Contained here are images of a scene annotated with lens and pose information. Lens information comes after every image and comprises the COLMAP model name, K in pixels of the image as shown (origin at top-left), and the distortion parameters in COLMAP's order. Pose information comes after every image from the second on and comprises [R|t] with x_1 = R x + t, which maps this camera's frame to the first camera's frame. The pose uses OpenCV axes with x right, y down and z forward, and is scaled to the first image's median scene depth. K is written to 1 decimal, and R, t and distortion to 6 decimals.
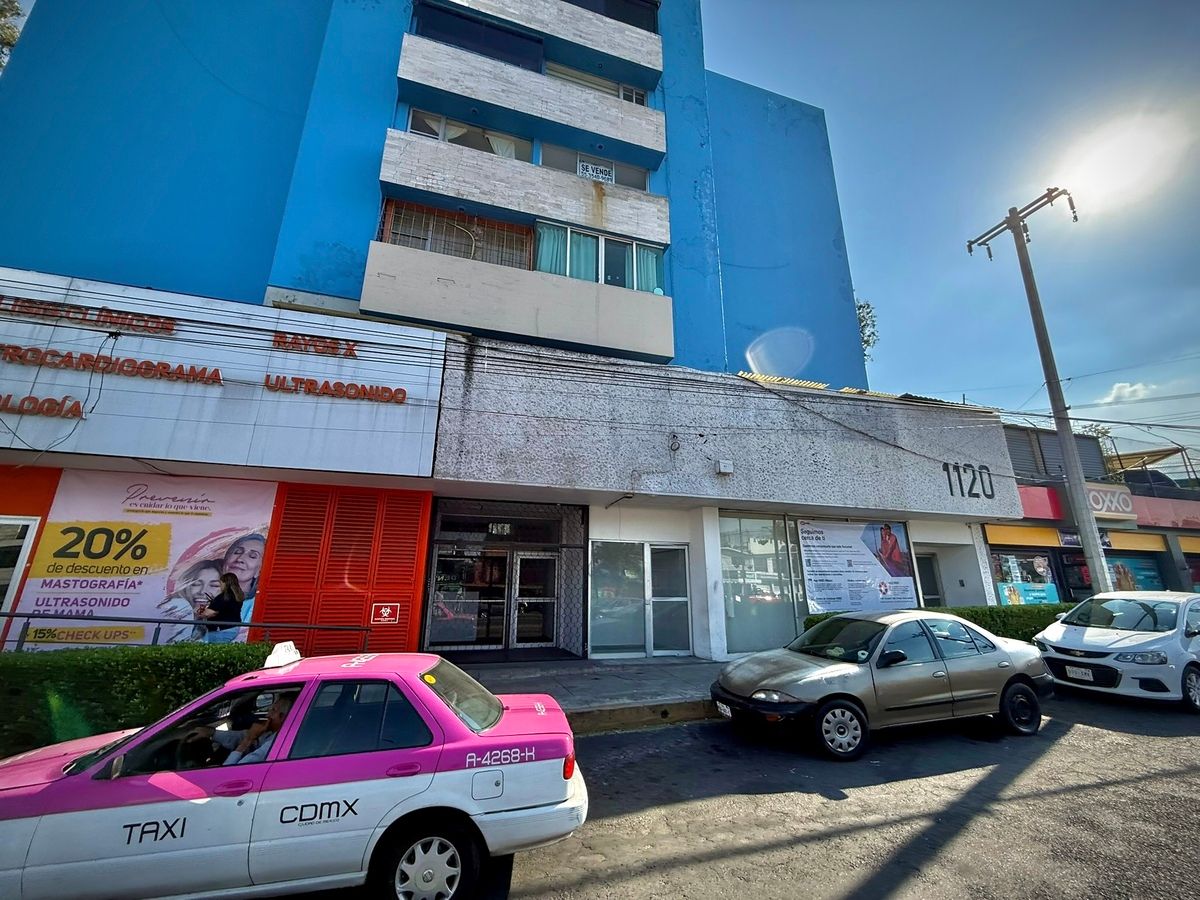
lens RADIAL K [[478.1, 0, 597.3], [0, 478.1, 449.8], [0, 0, 1]] dist [-0.000486, 0.000099]
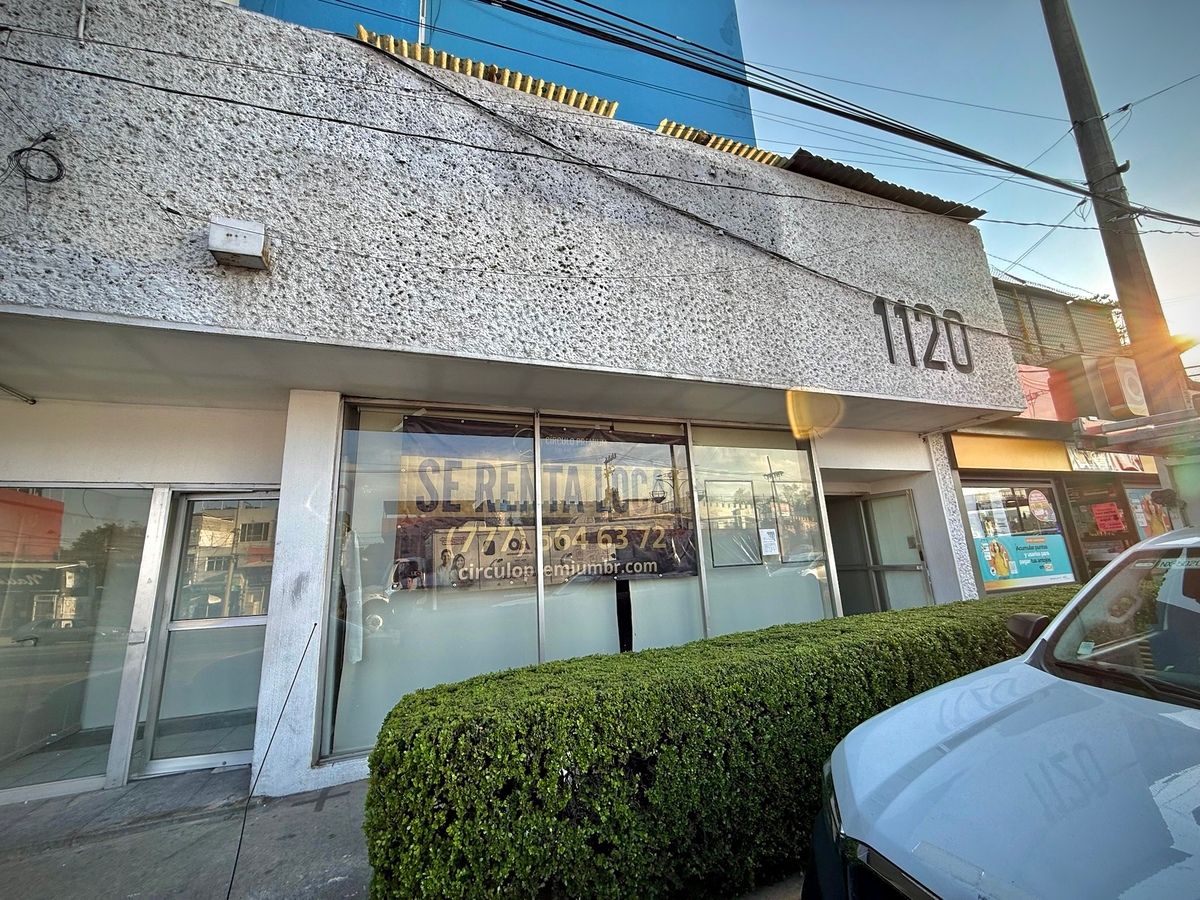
lens RADIAL K [[478.1, 0, 597.3], [0, 478.1, 449.8], [0, 0, 1]] dist [-0.000486, 0.000099]
pose [[0.996666, -0.040968, 0.070556, 0.443291], [0.037363, 0.997965, 0.051667, 0.157854], [-0.072529, -0.048859, 0.996169, 0.583598]]
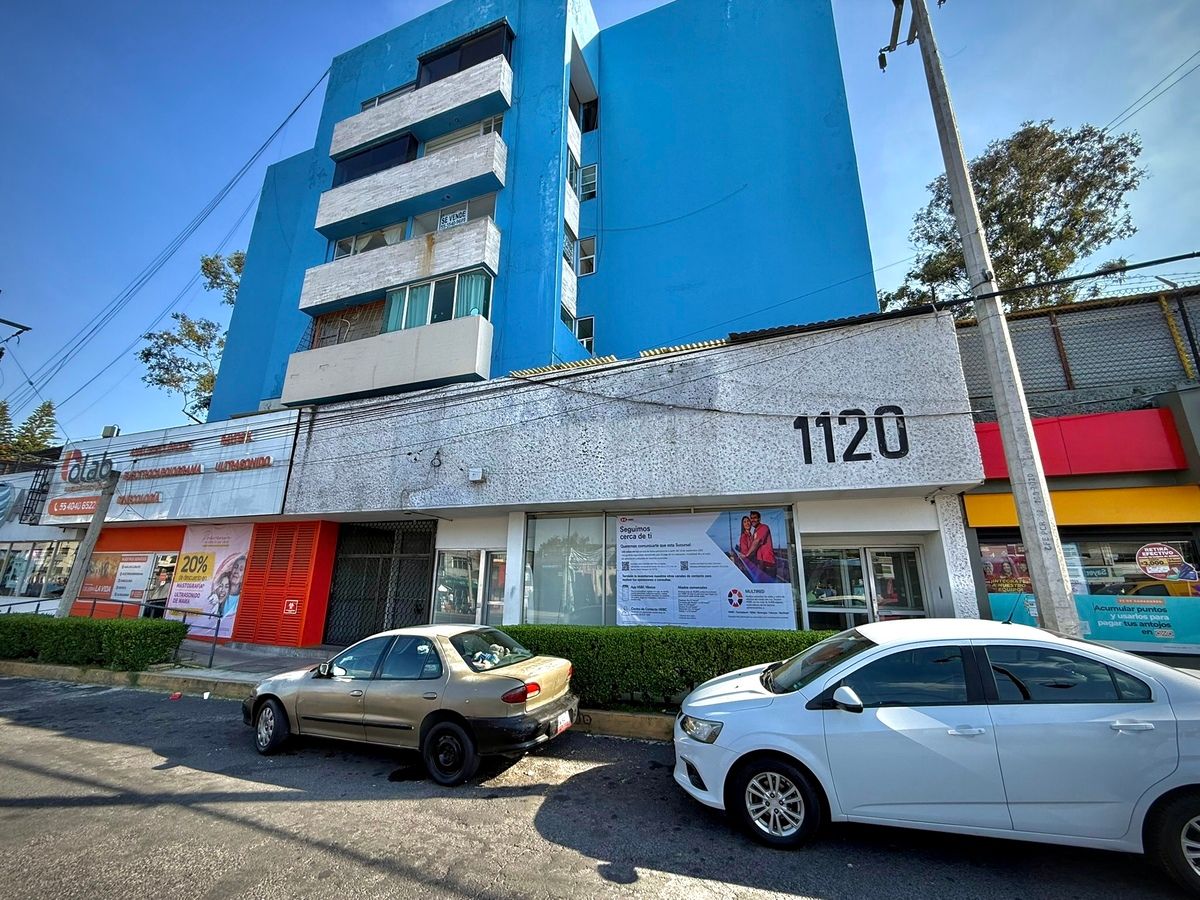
lens RADIAL K [[478.1, 0, 597.3], [0, 478.1, 449.8], [0, 0, 1]] dist [-0.000486, 0.000099]
pose [[0.793860, -0.155202, -0.587962, 0.976746], [0.161973, 0.985920, -0.041555, 0.060839], [0.586133, -0.062245, 0.807821, 0.304810]]
